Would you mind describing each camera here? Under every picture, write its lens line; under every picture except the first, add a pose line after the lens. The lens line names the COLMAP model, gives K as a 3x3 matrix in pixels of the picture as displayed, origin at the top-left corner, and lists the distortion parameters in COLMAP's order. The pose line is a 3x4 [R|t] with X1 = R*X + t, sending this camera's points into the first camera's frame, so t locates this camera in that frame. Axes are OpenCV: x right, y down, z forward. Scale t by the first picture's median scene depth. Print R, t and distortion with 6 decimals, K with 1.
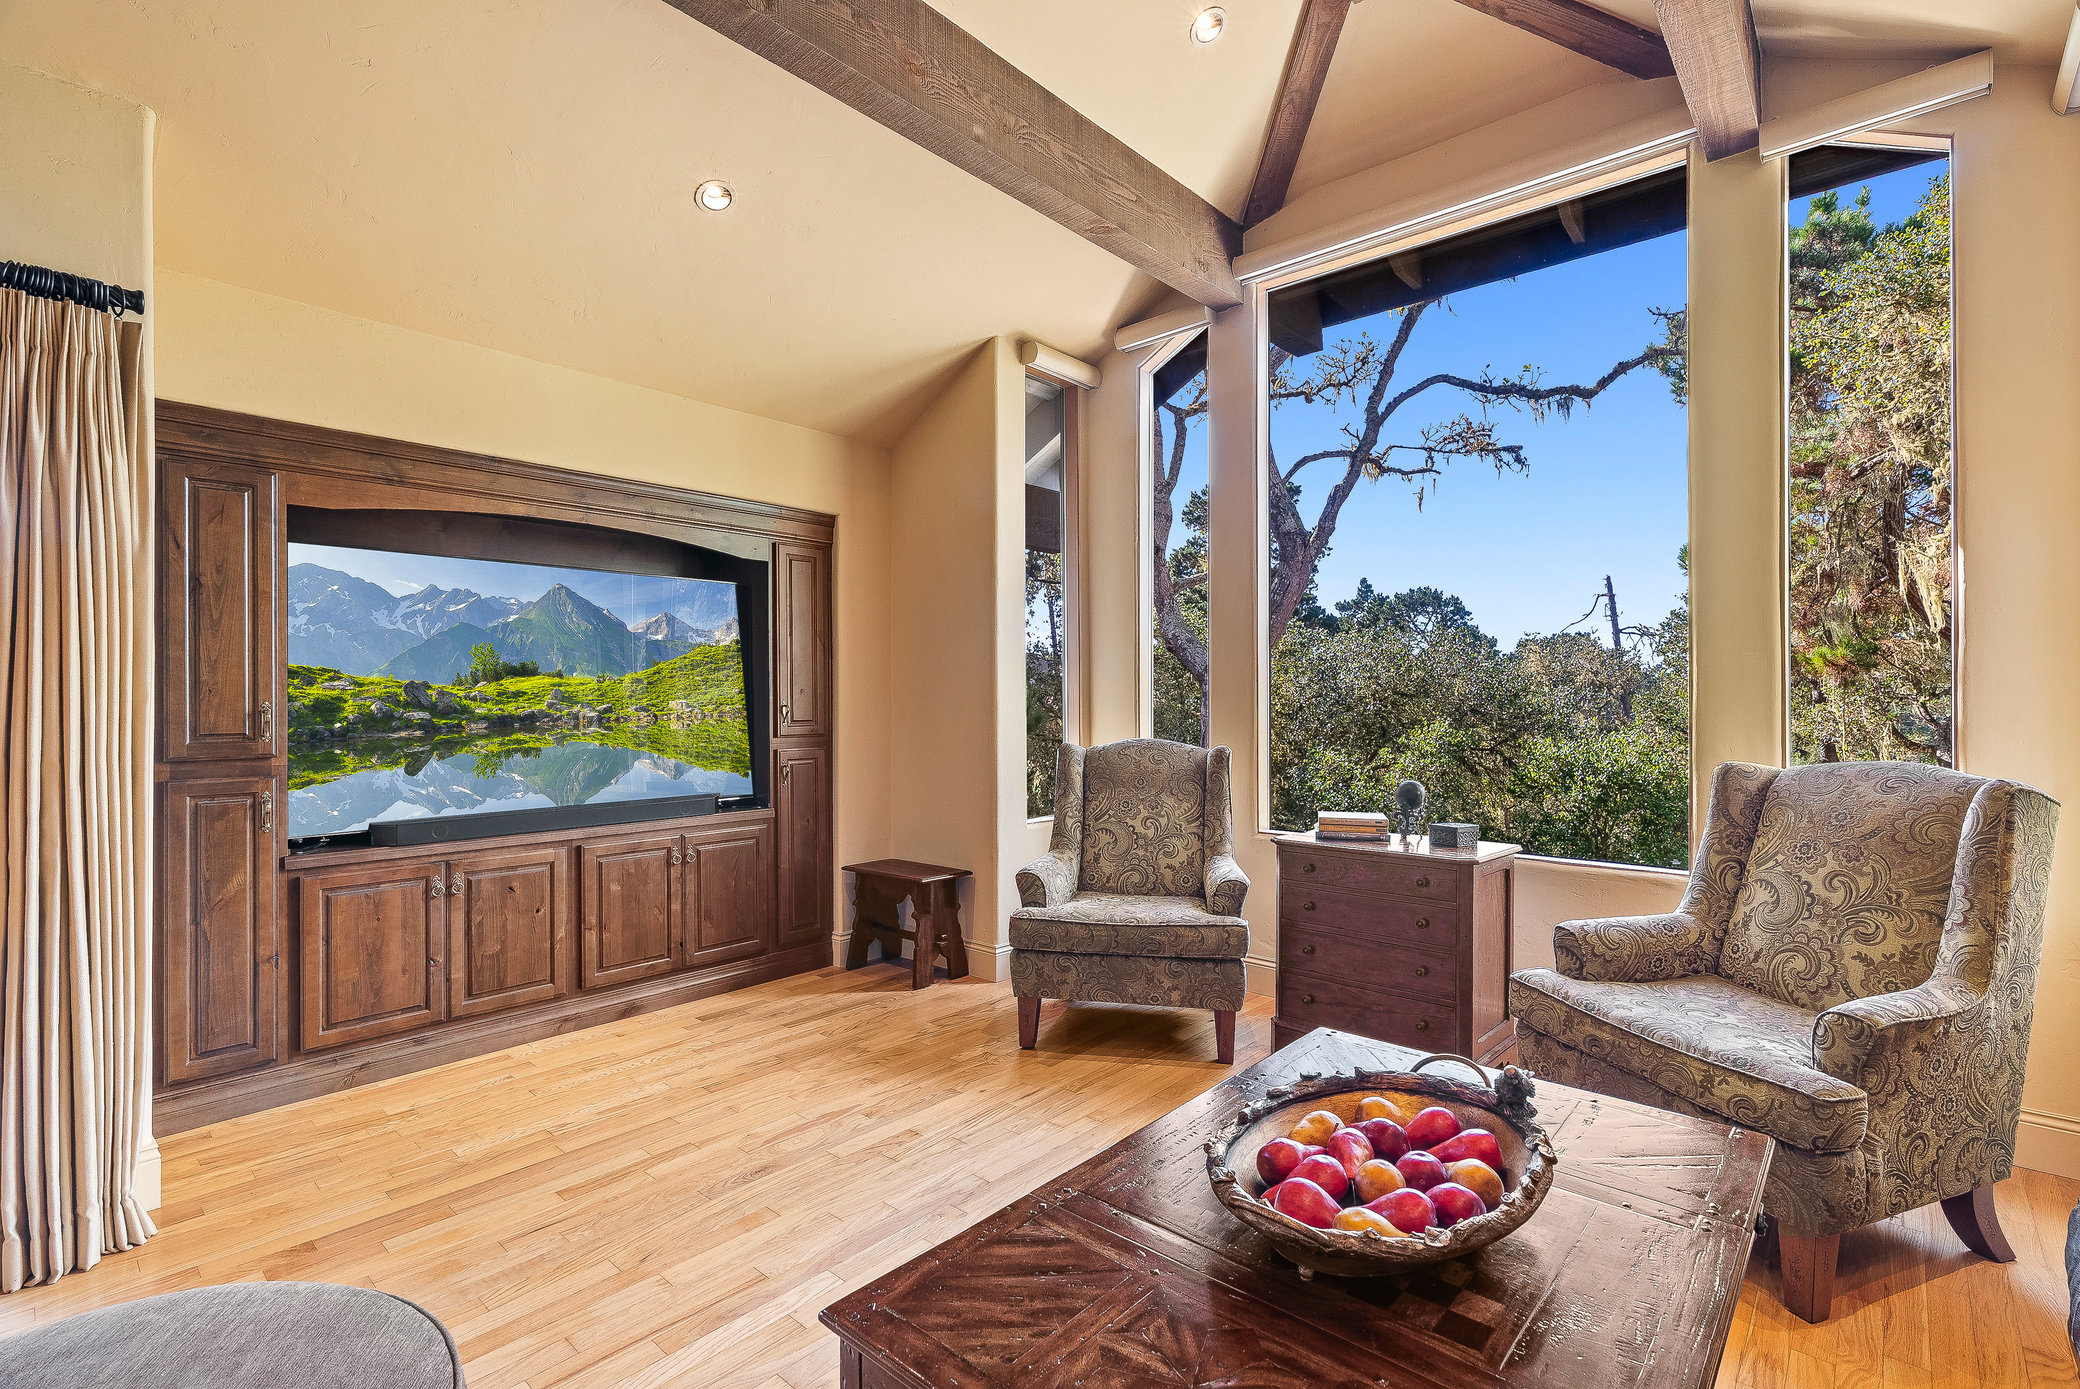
lens RADIAL K [[953.0, 0, 1026.7], [0, 953.0, 660.4], [0, 0, 1]] dist [-0.006816, 0.003495]
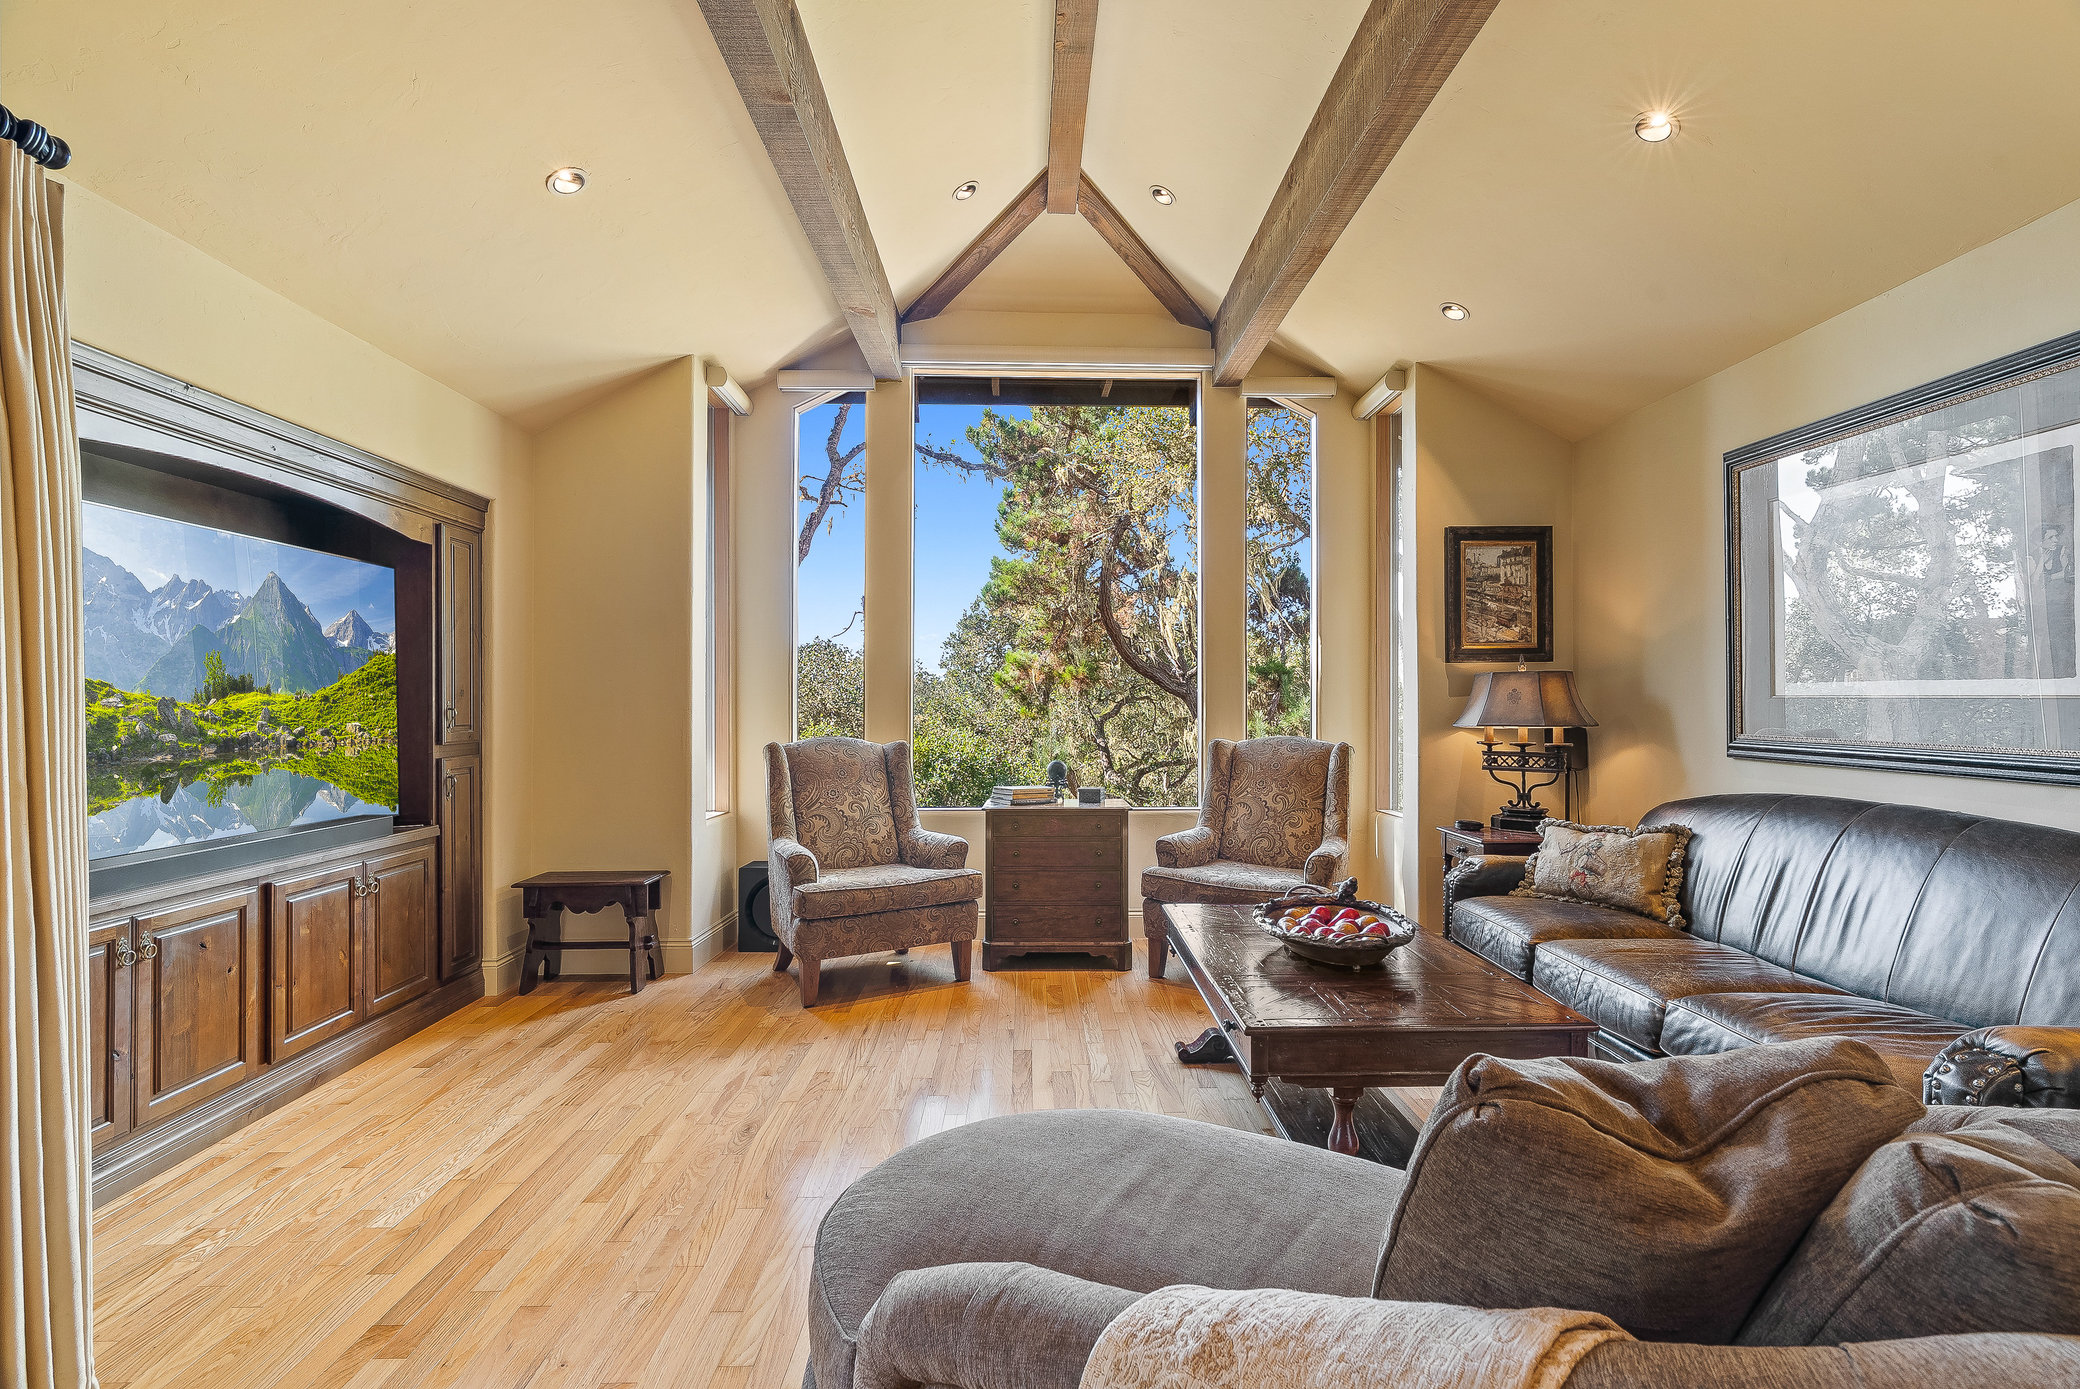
lens RADIAL K [[953.0, 0, 1046.2], [0, 953.0, 694.9], [0, 0, 1]] dist [-0.006816, 0.003495]
pose [[0.730584, -0.004109, 0.682811, -0.611748], [-0.015680, 0.999617, 0.022792, -0.007418], [-0.682643, -0.027358, 0.730240, -0.050473]]
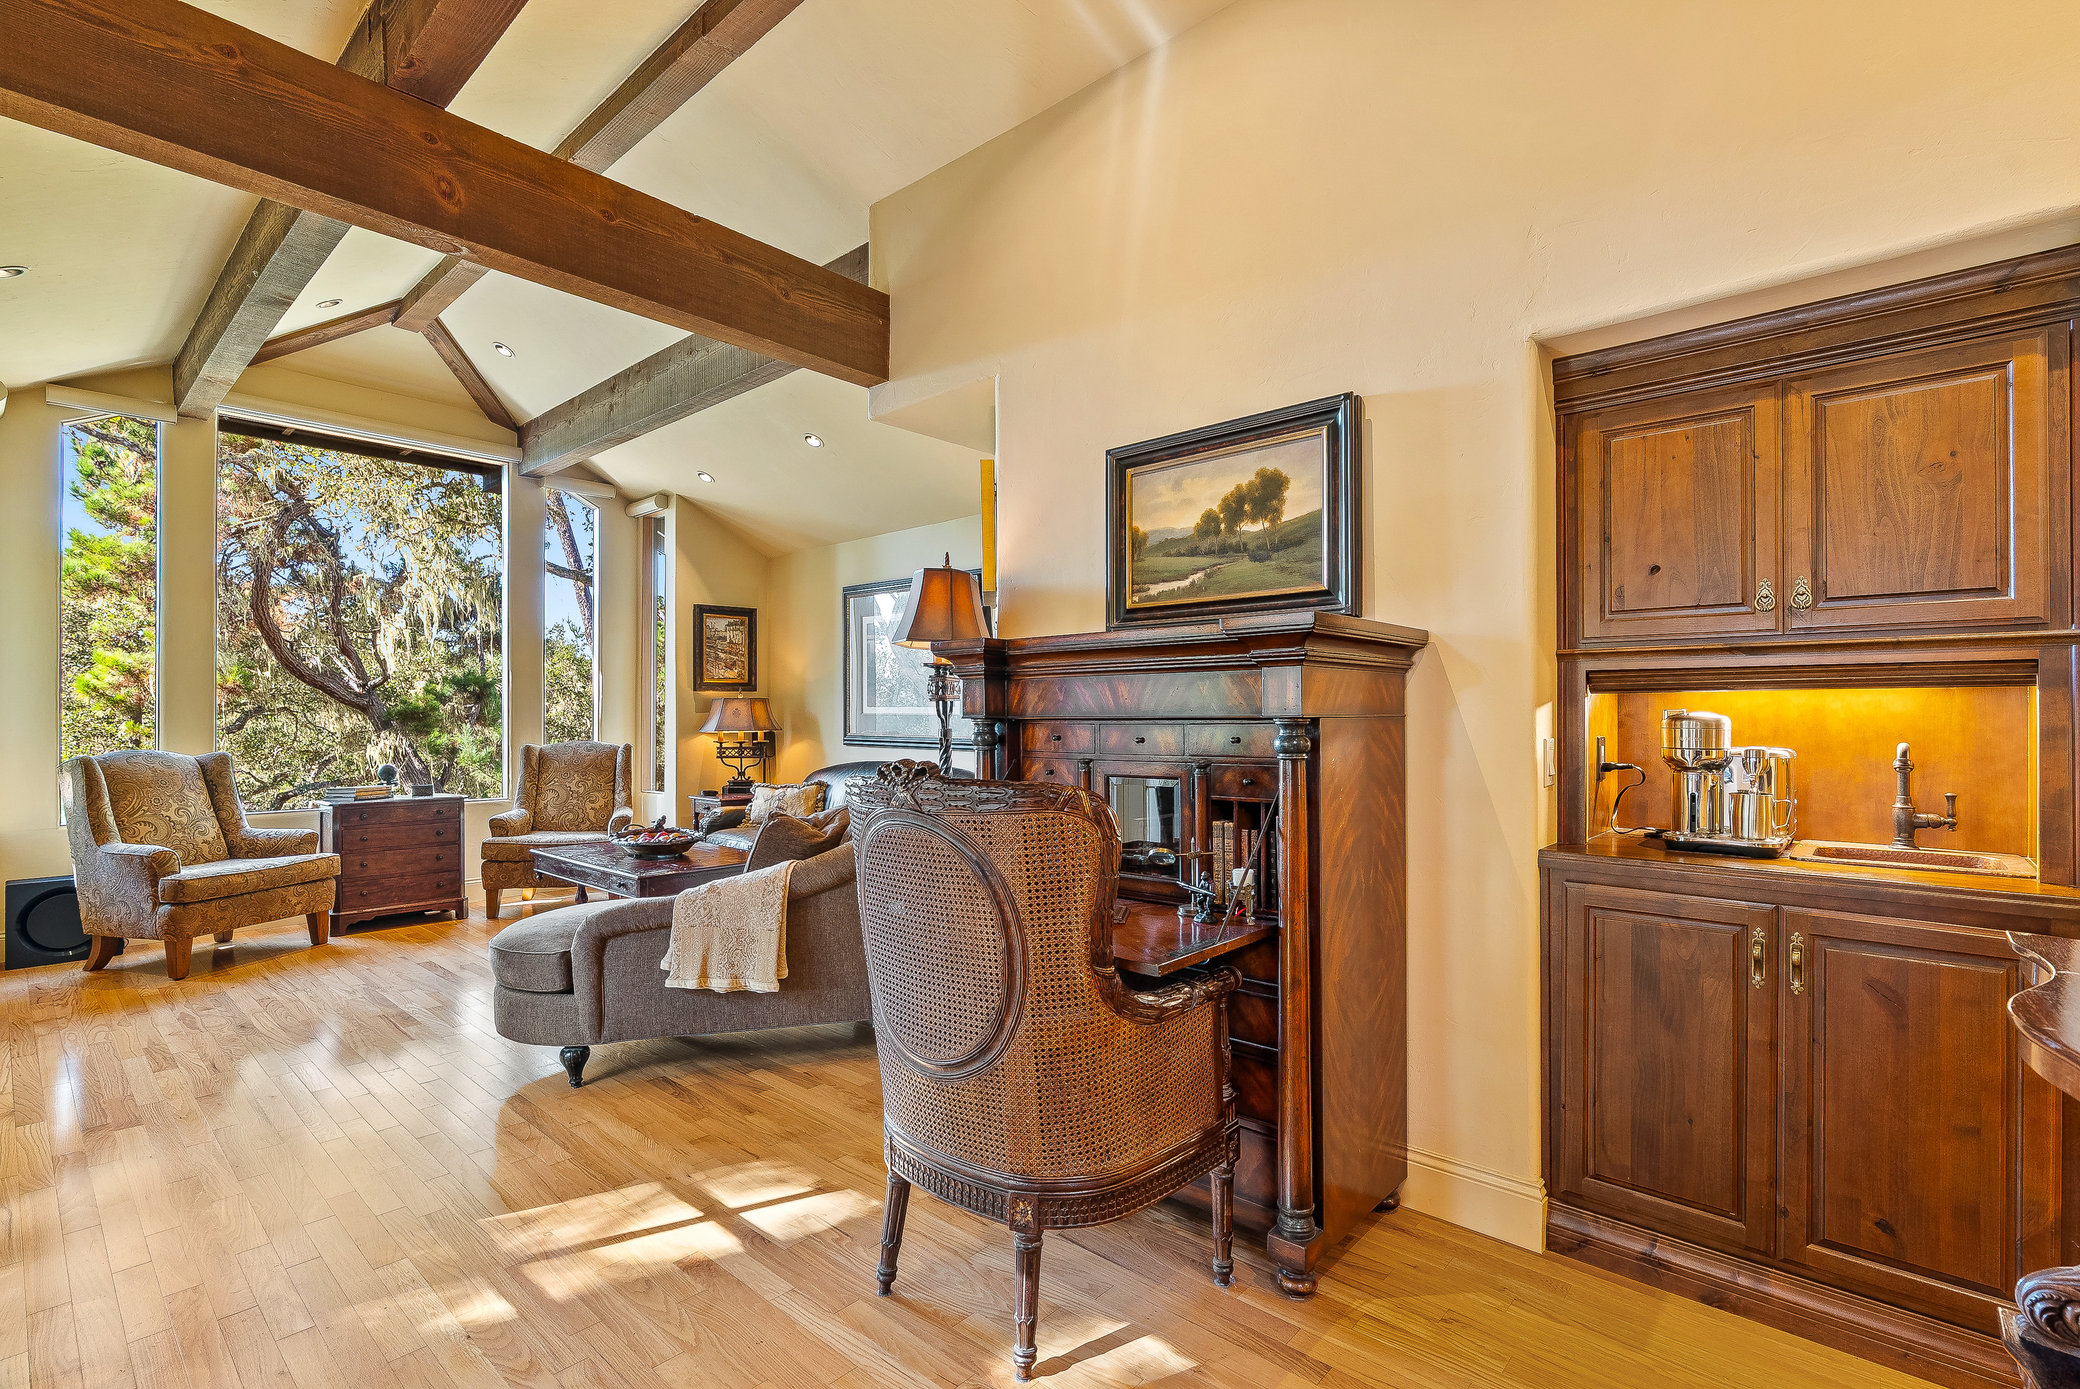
lens RADIAL K [[953.0, 0, 1054.5], [0, 953.0, 702.0], [0, 0, 1]] dist [-0.006816, 0.003495]
pose [[-0.003402, 0.002465, 0.999991, -1.426937], [-0.032652, 0.999463, -0.002575, -0.028573], [-0.999461, -0.032661, -0.003320, -0.251709]]
